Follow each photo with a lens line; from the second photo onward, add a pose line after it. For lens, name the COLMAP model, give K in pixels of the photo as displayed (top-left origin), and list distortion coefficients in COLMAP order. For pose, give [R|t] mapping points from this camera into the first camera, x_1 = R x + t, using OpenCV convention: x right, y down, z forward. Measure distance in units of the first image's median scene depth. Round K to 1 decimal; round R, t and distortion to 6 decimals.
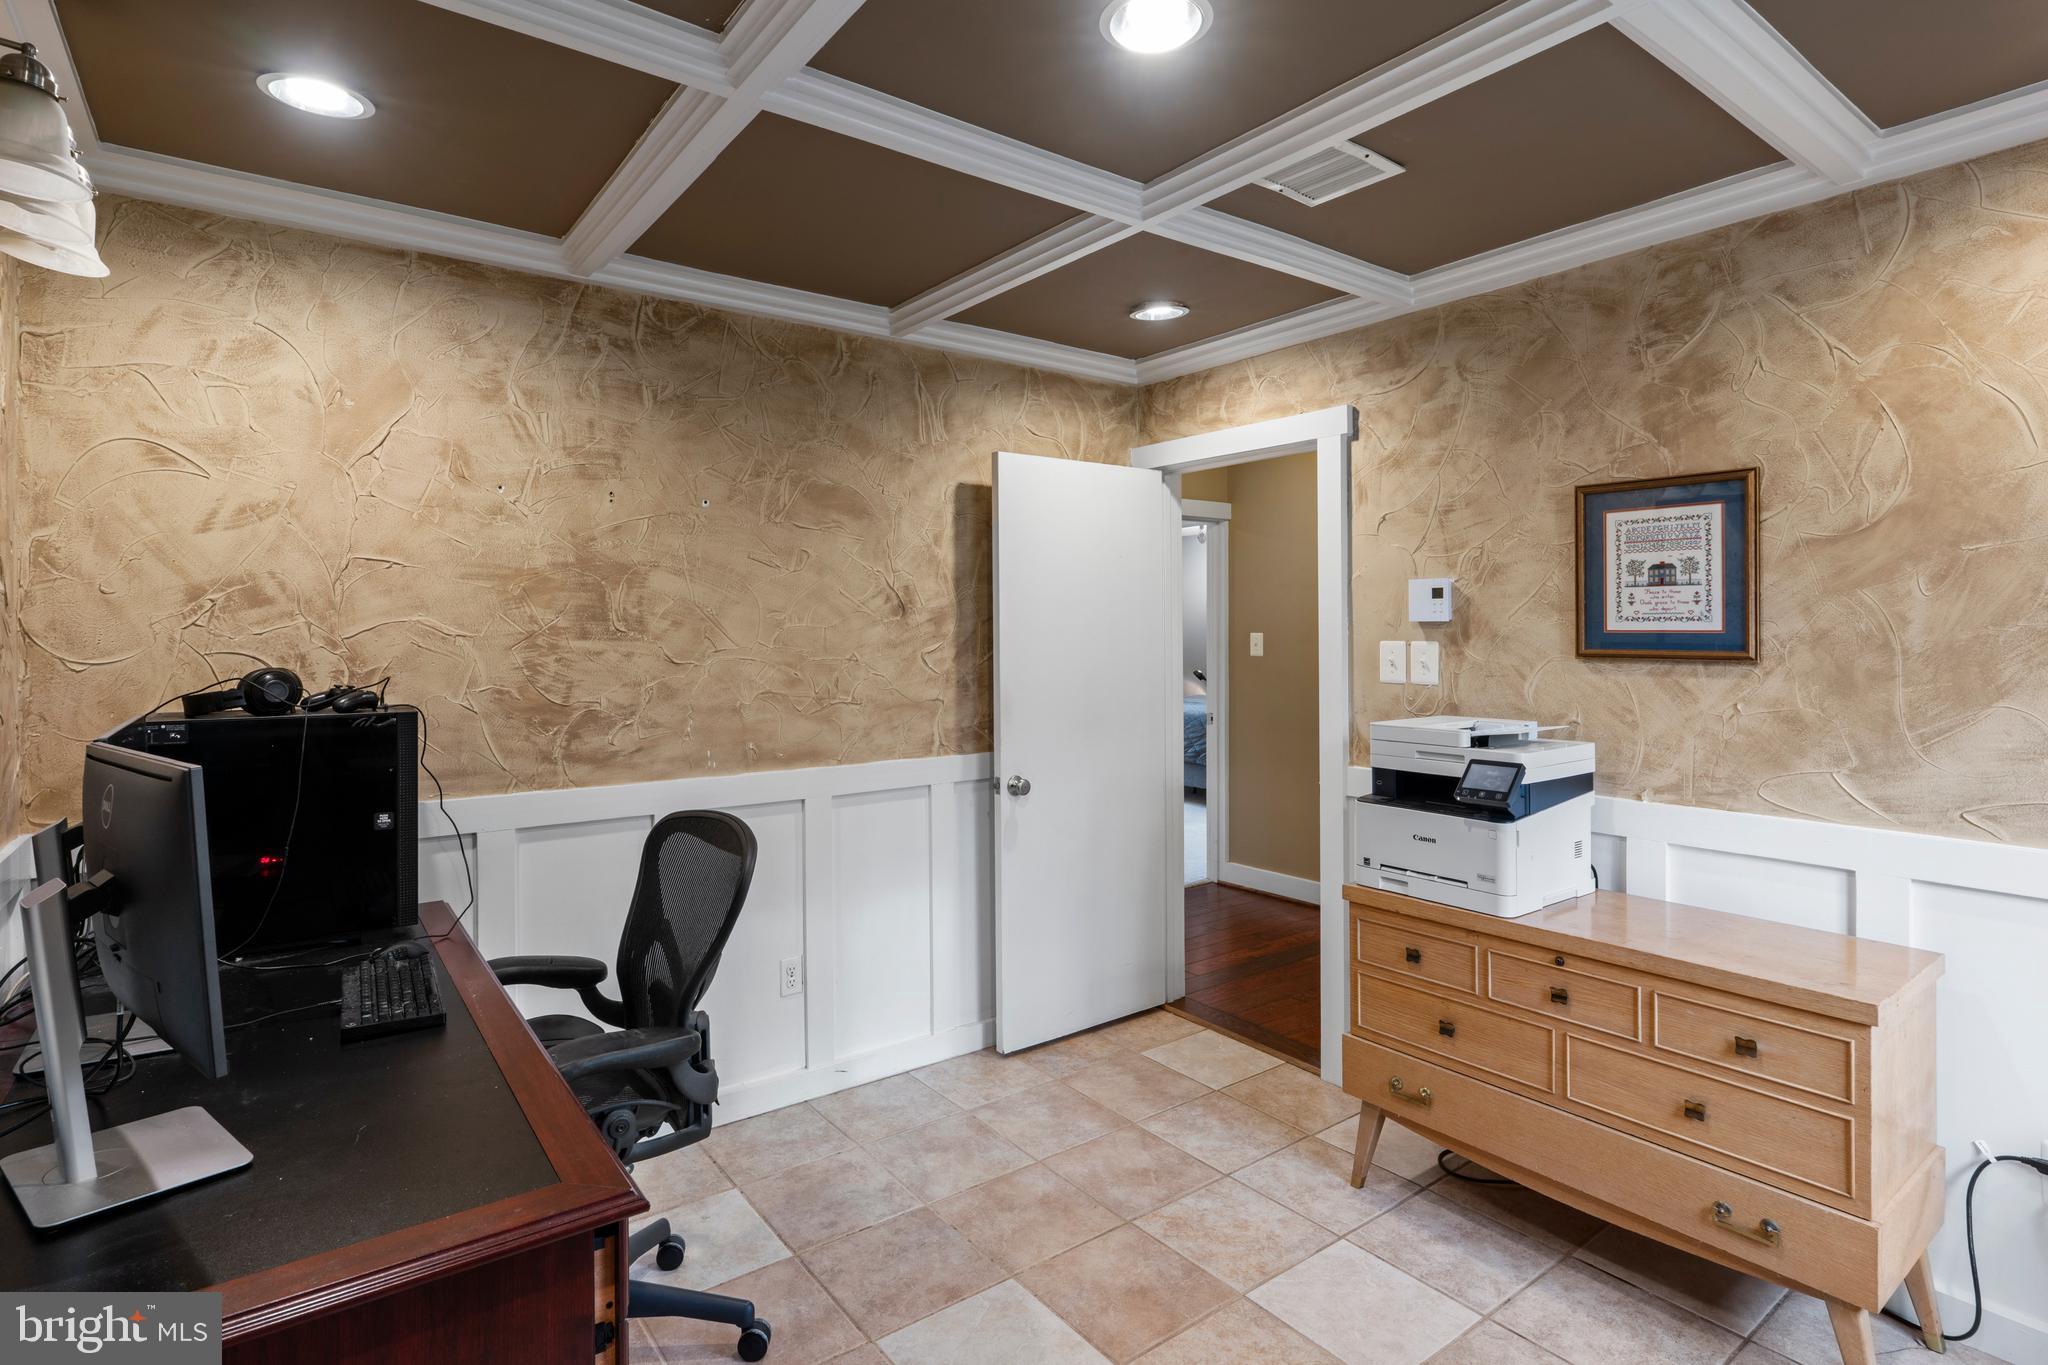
lens RADIAL K [[1028.7, 0, 1015.4], [0, 1028.7, 675.5], [0, 0, 1]] dist [-0.004287, -0.000280]
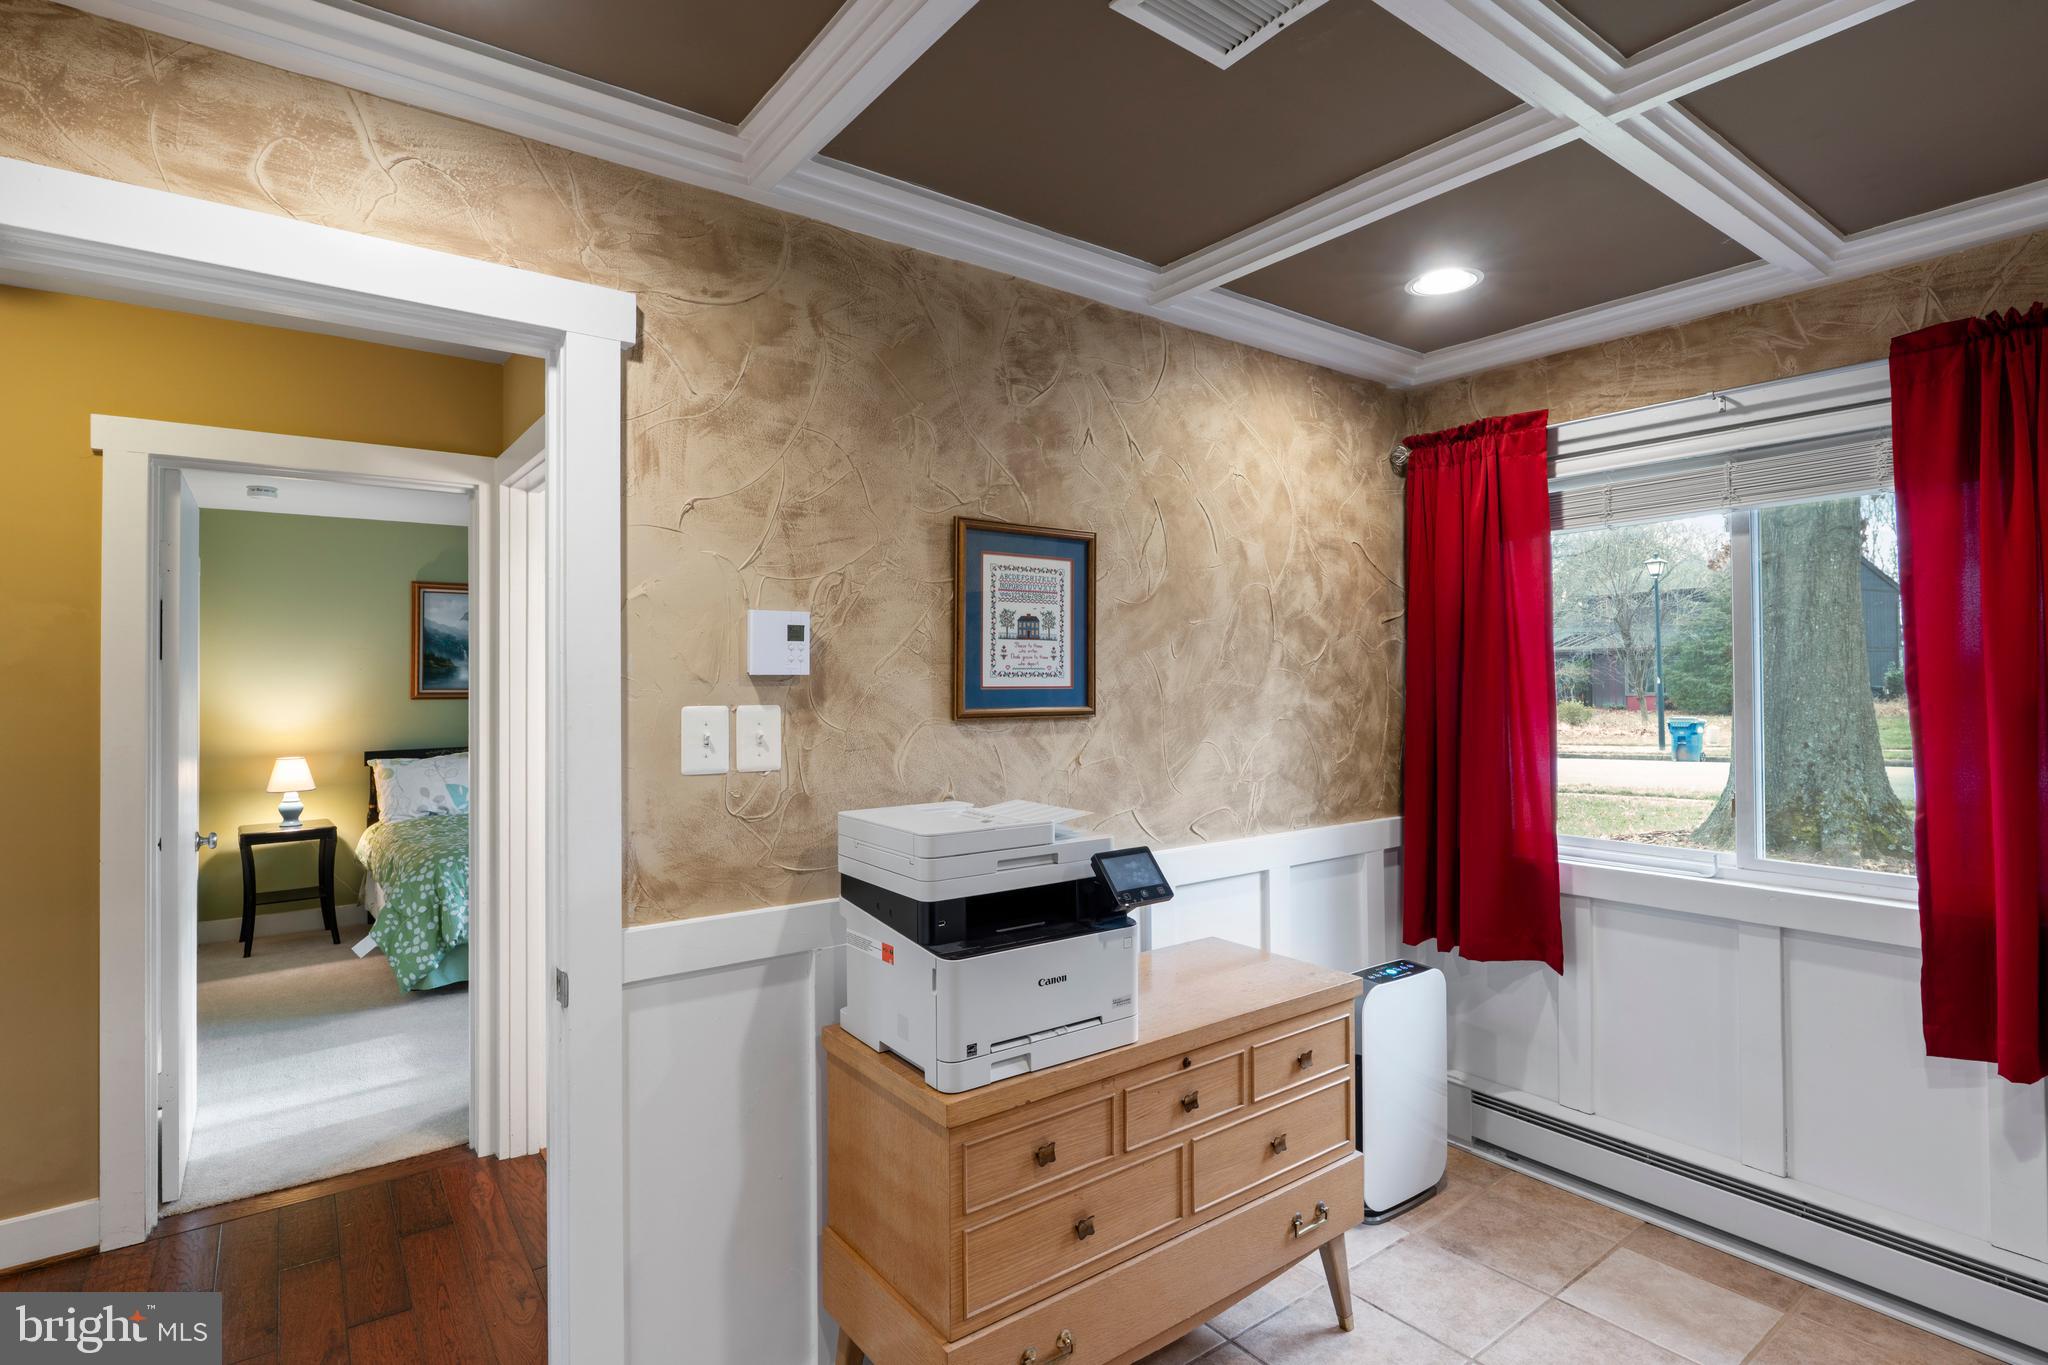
lens RADIAL K [[1028.7, 0, 1015.4], [0, 1028.7, 675.5], [0, 0, 1]] dist [-0.004287, -0.000280]
pose [[-0.006972, 0.009069, 0.999935, -0.302094], [0.049383, 0.998742, -0.008714, -0.044691], [-0.998756, 0.049319, -0.007411, 0.980084]]
